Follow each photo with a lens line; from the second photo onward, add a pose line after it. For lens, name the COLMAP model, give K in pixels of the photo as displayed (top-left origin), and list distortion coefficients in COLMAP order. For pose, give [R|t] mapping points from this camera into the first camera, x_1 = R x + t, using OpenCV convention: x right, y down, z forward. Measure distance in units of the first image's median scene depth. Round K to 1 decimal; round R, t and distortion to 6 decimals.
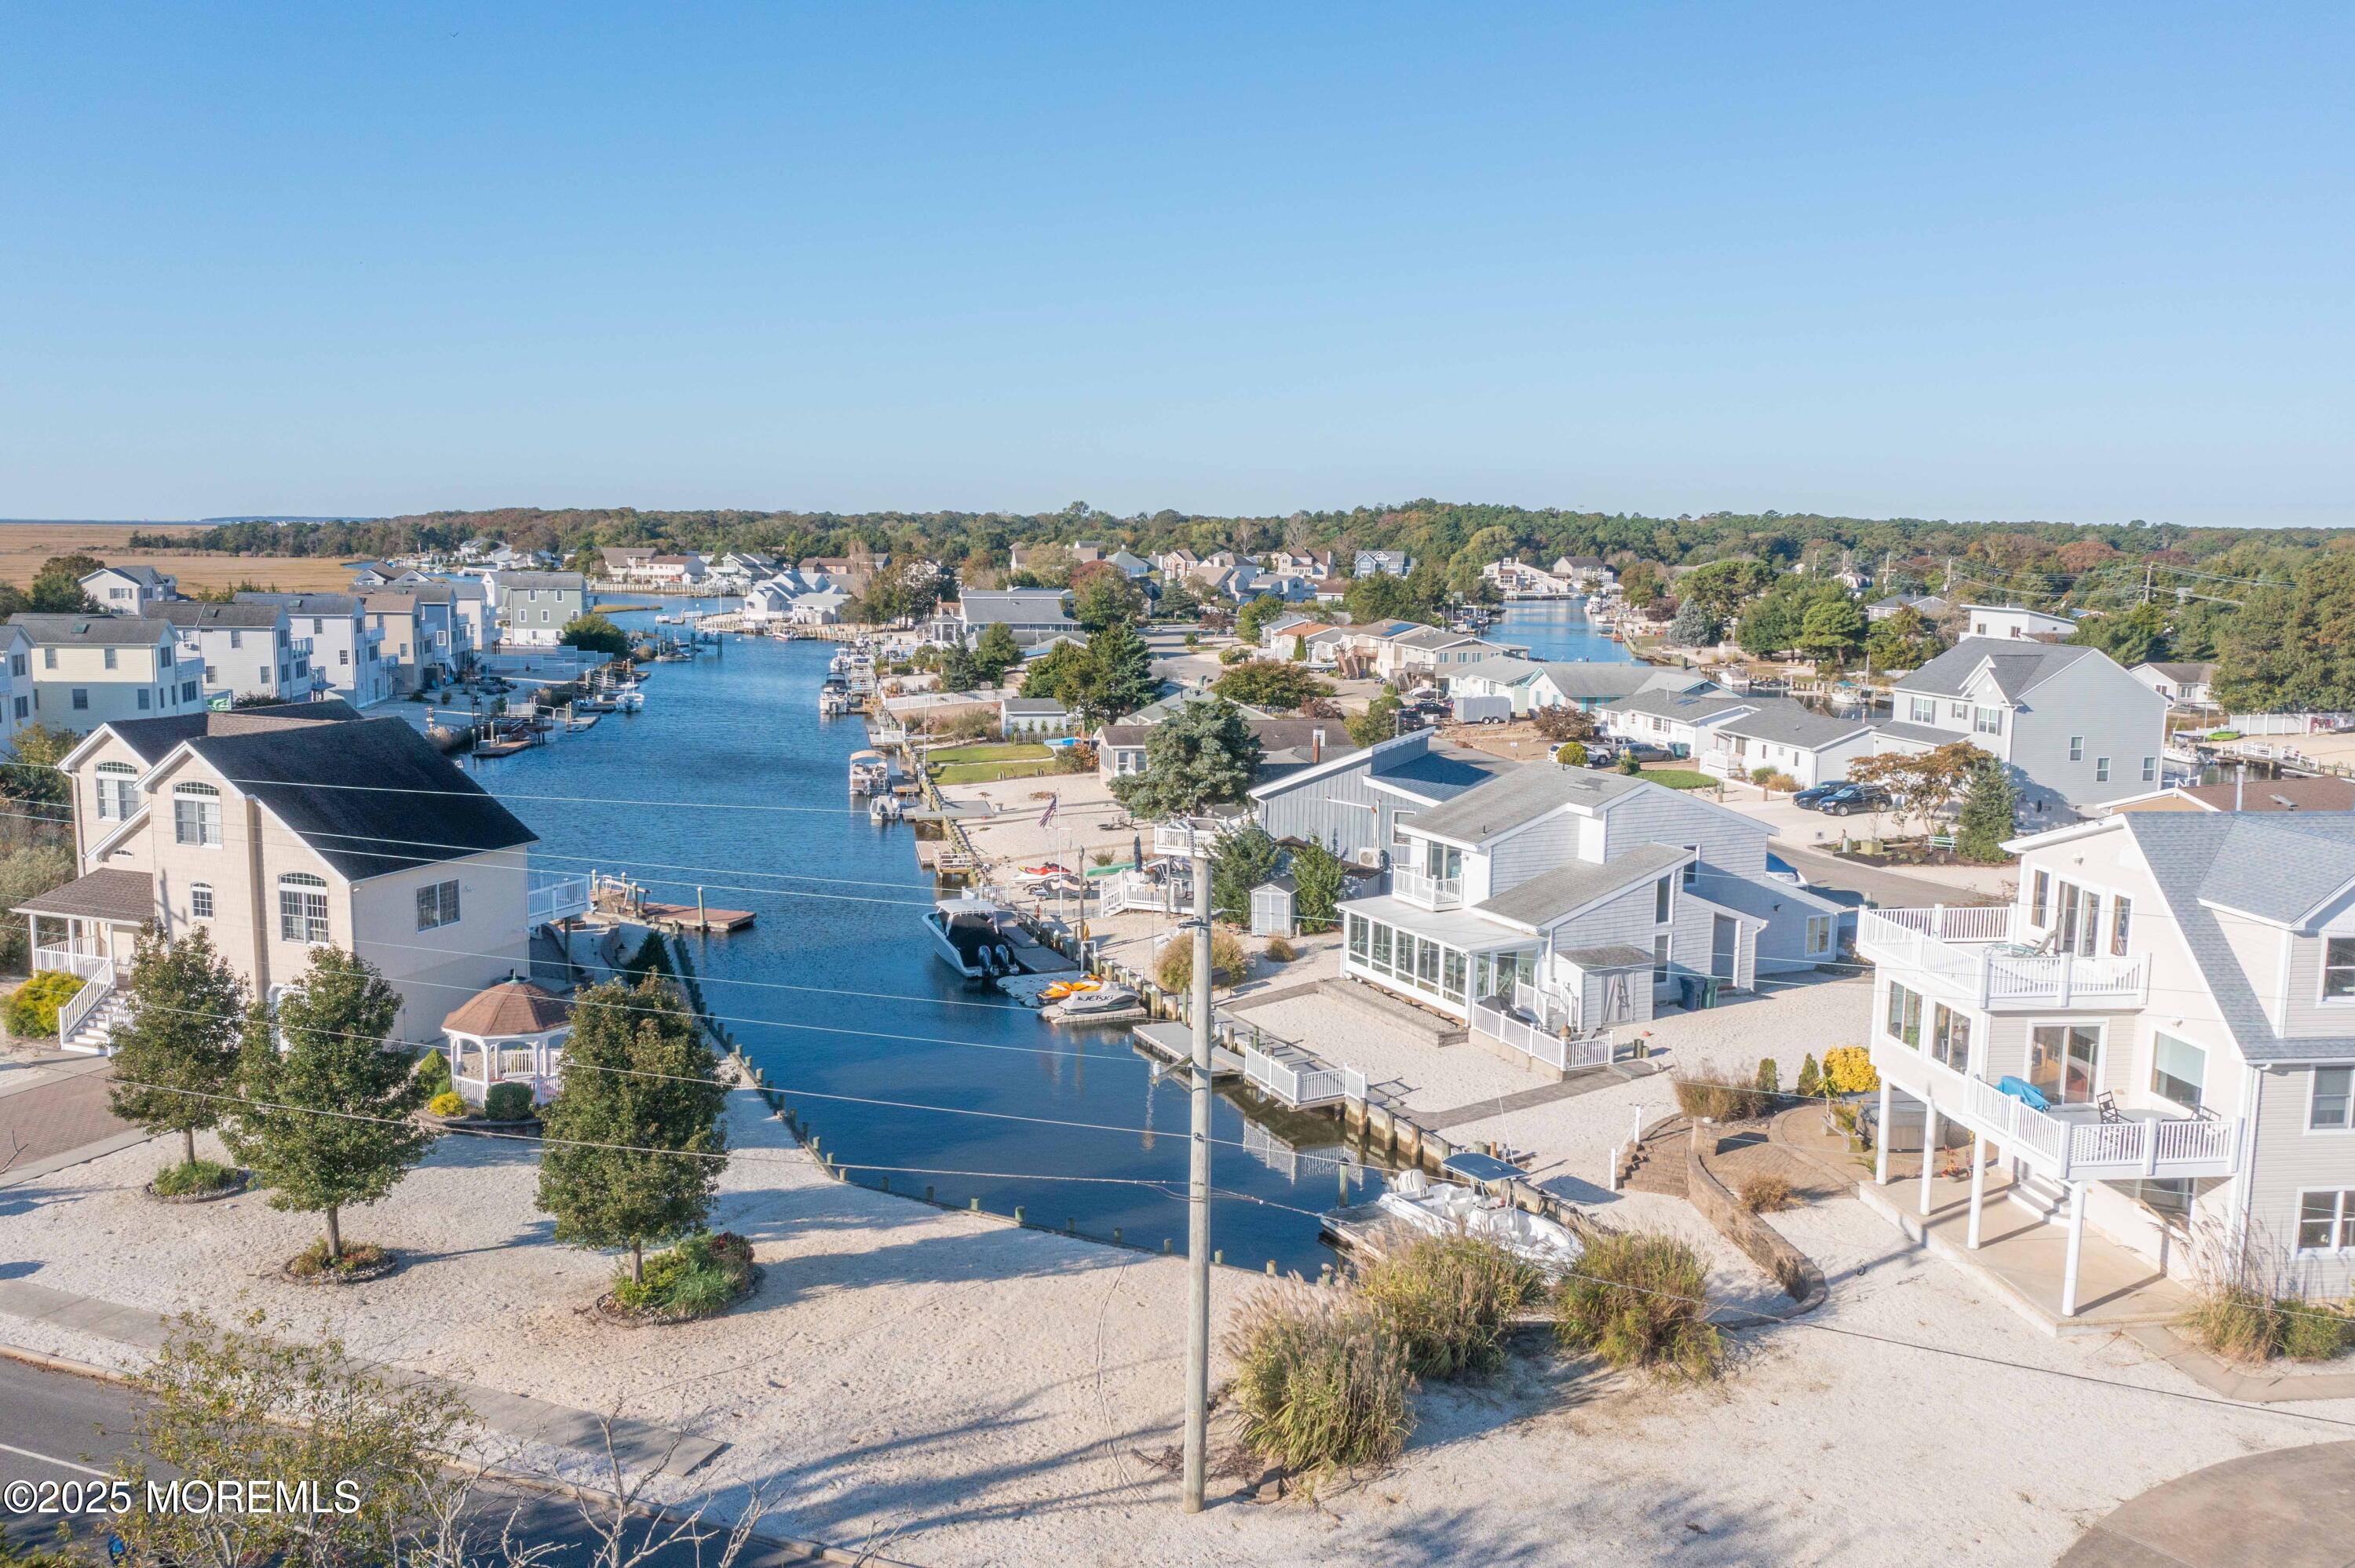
lens RADIAL K [[1866.2, 0, 1177.5], [0, 1866.2, 784.0], [0, 0, 1]] dist [-0.009457, 0.006638]
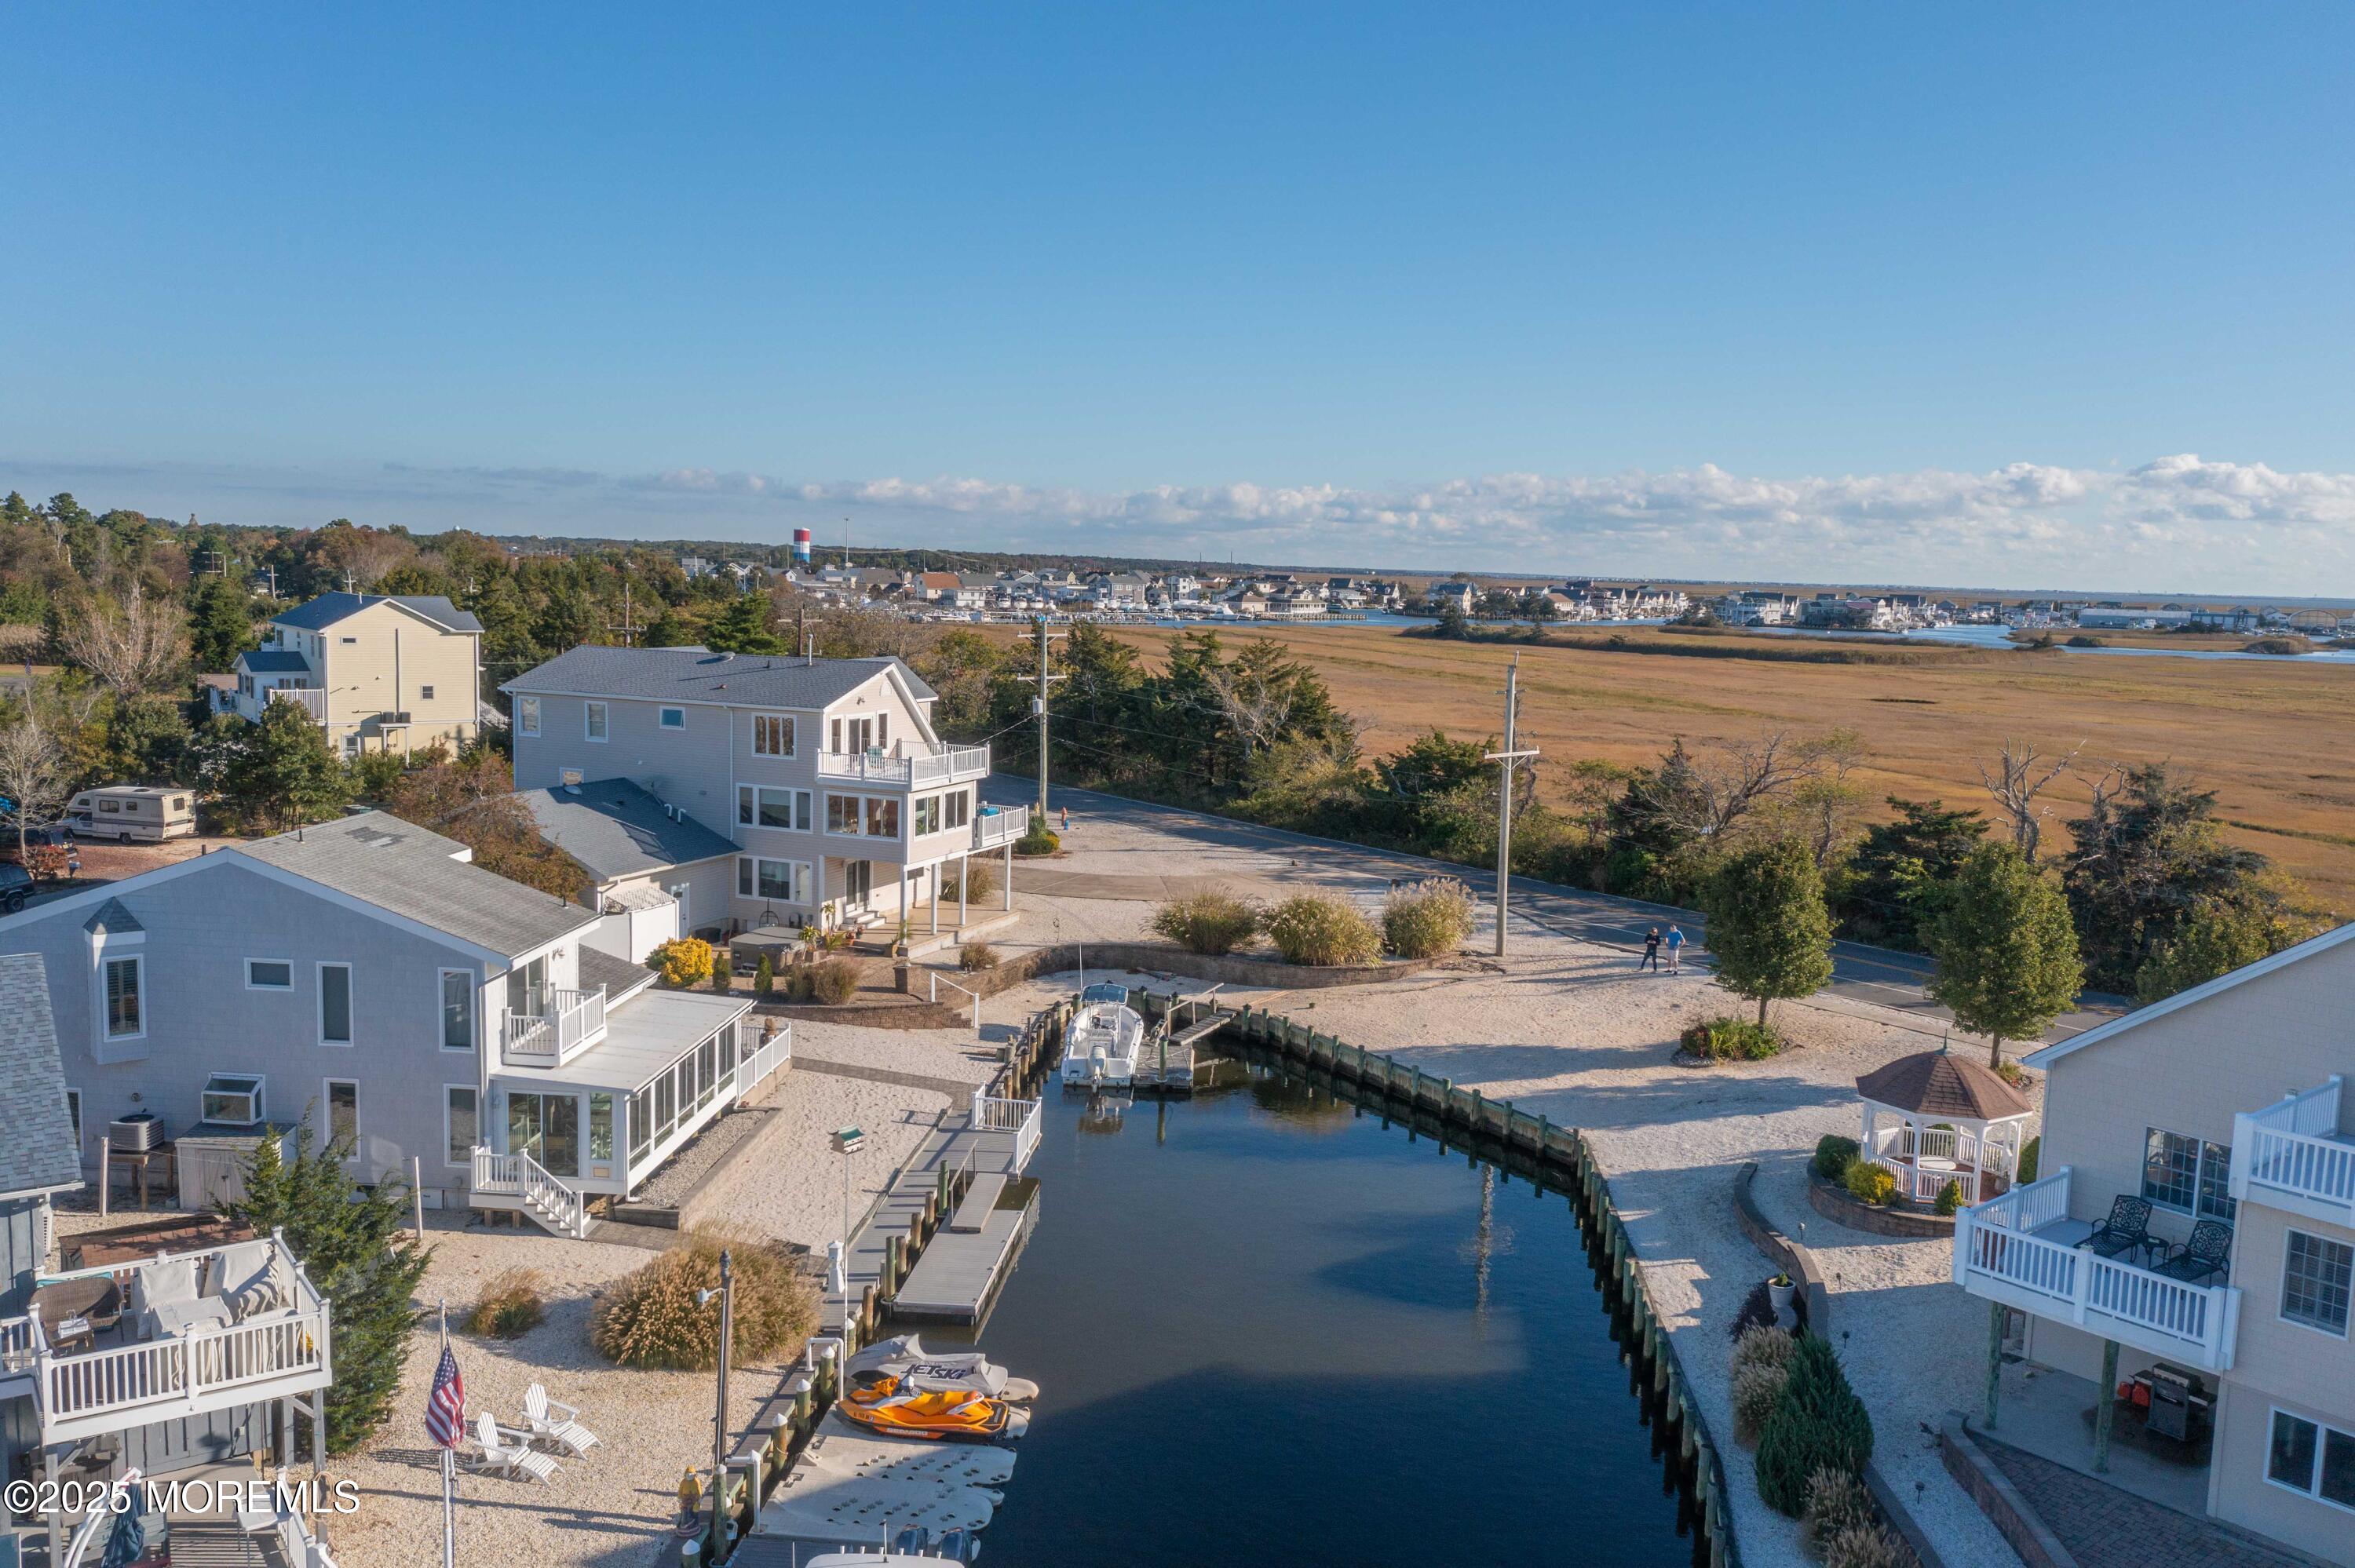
lens RADIAL K [[1869.4, 0, 1177.5], [0, 1869.4, 784.0], [0, 0, 1]] dist [-0.010443, 0.013087]
pose [[-0.862024, -0.099416, 0.497022, -0.157523], [0.024987, 0.971049, 0.237571, -0.074958], [-0.506251, 0.217211, -0.834584, 0.631641]]
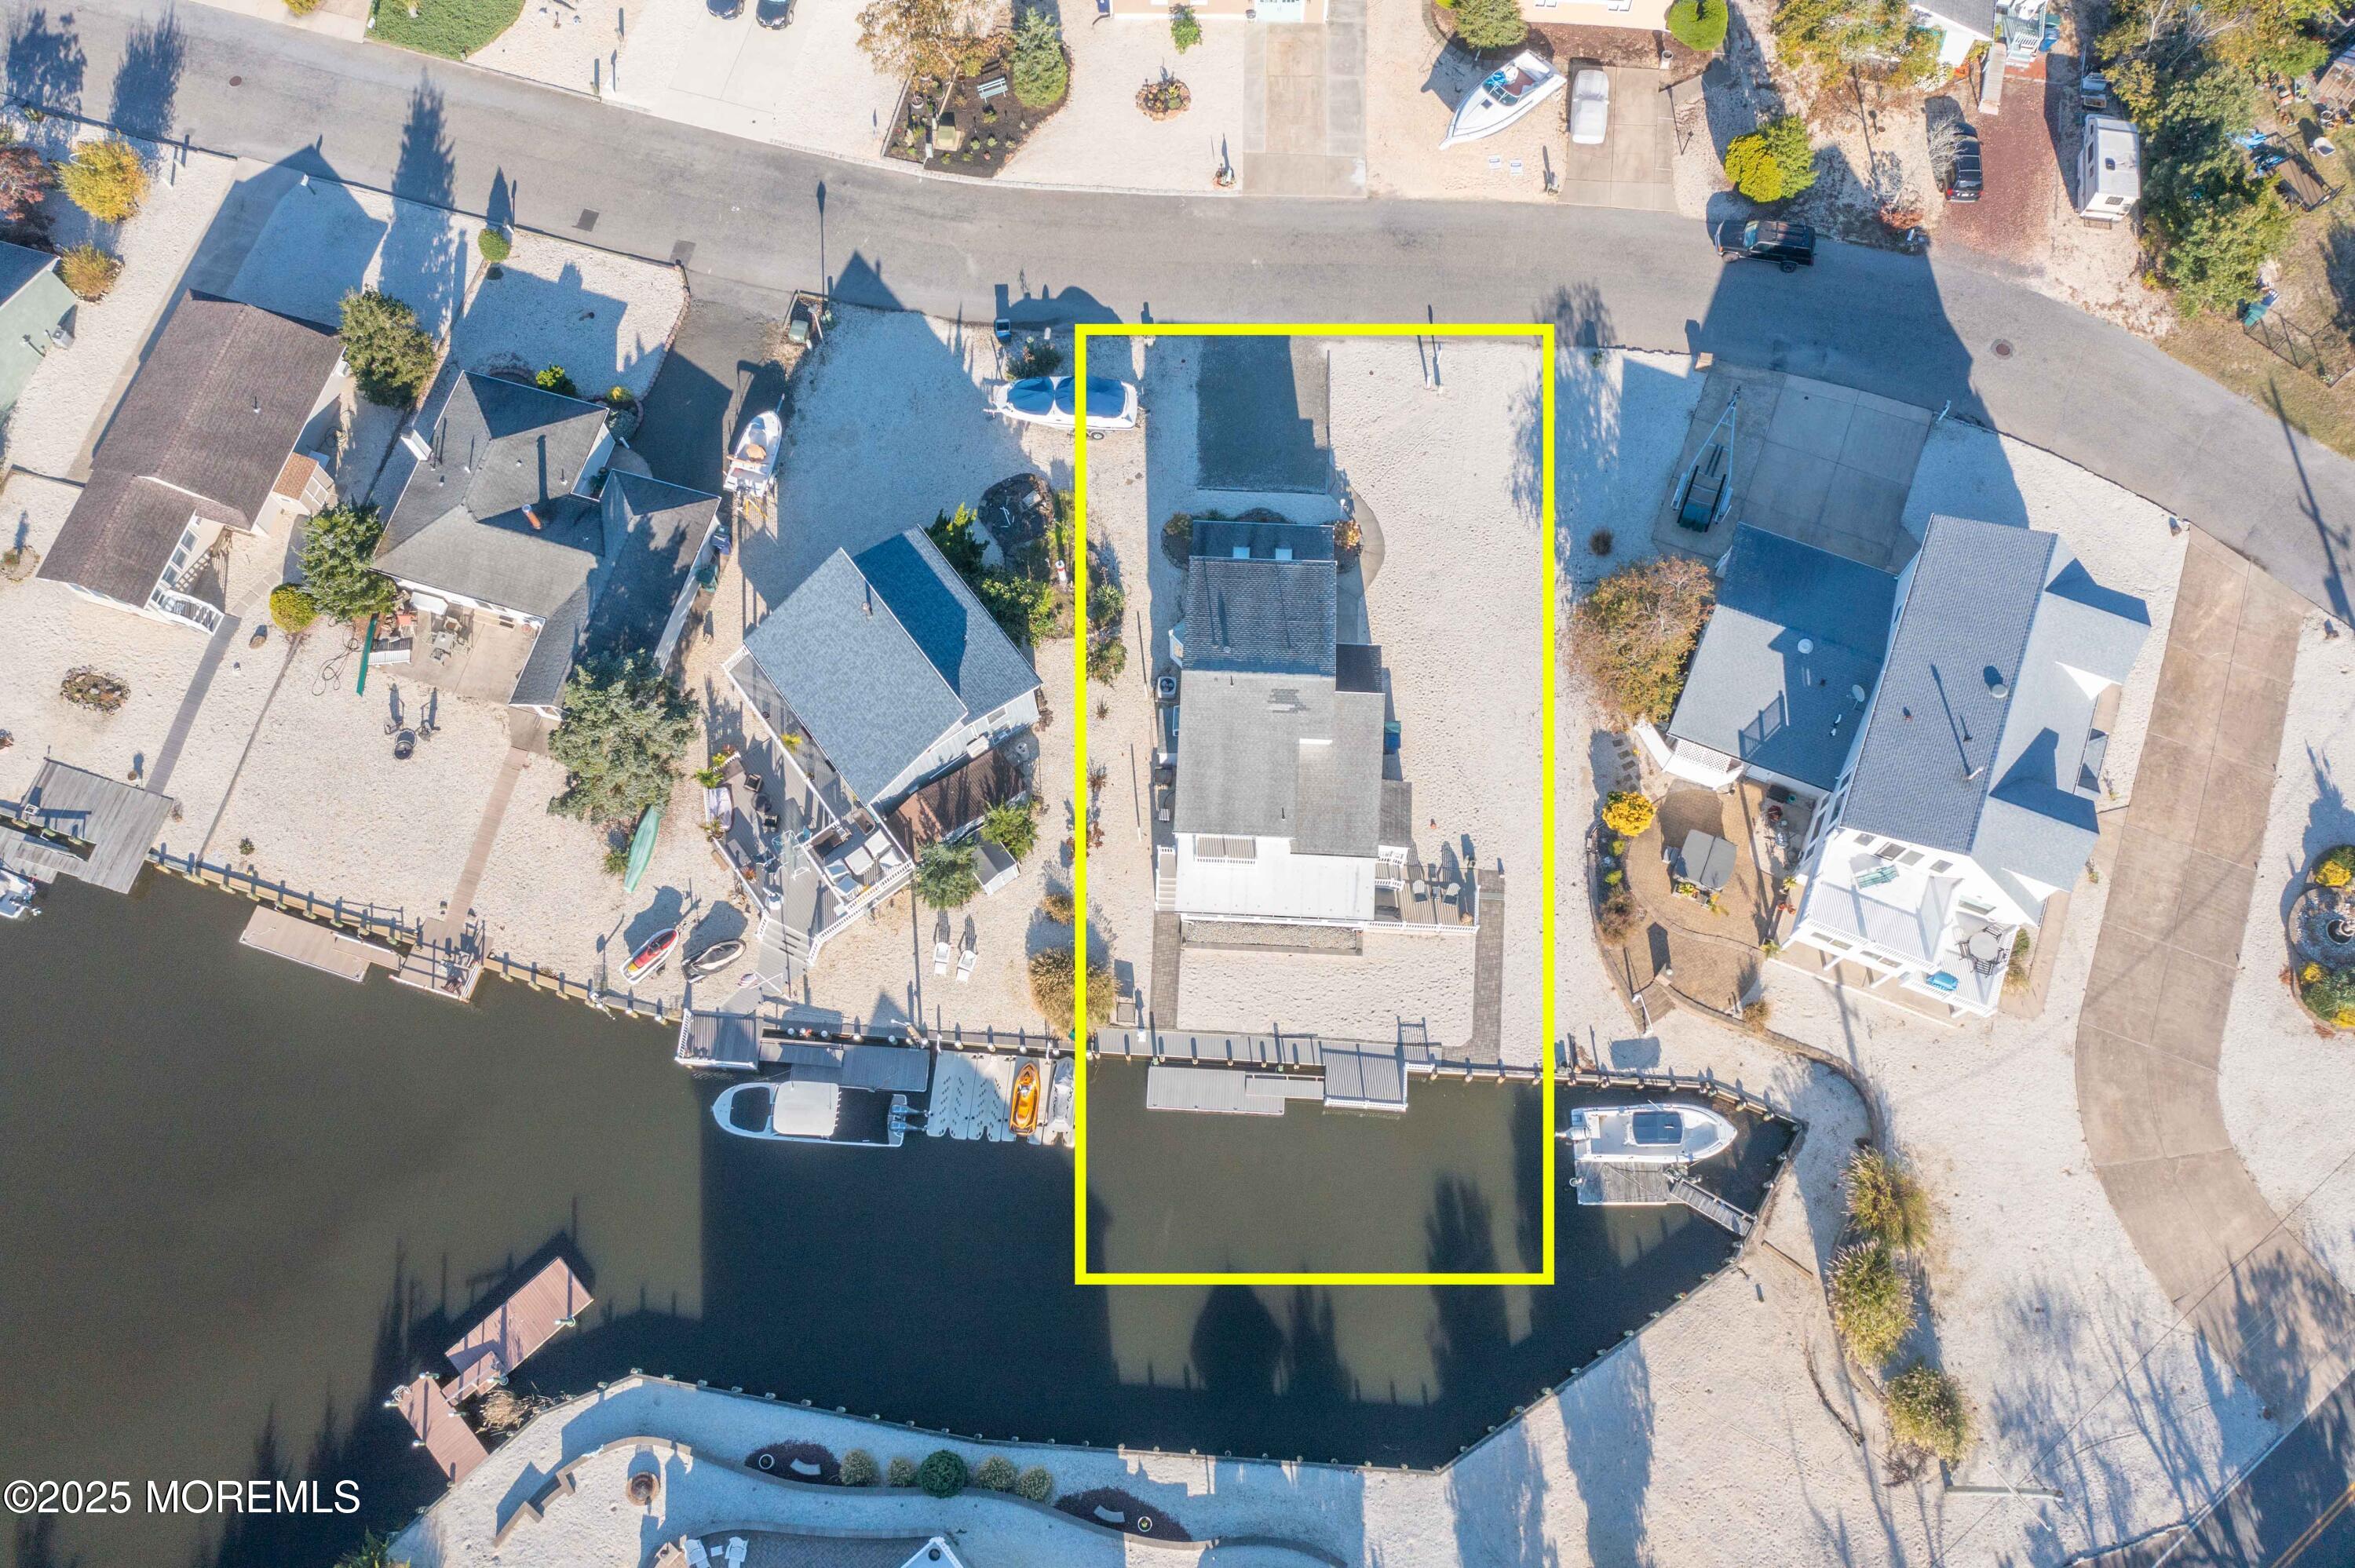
lens RADIAL K [[1873.7, 0, 1177.5], [0, 1873.7, 784.0], [0, 0, 1]] dist [-0.009653, 0.015504]
pose [[0.482742, -0.825276, 0.293053, -0.087749], [0.131508, 0.399143, 0.907409, -0.468051], [-0.865833, -0.399505, 0.301213, 0.310163]]
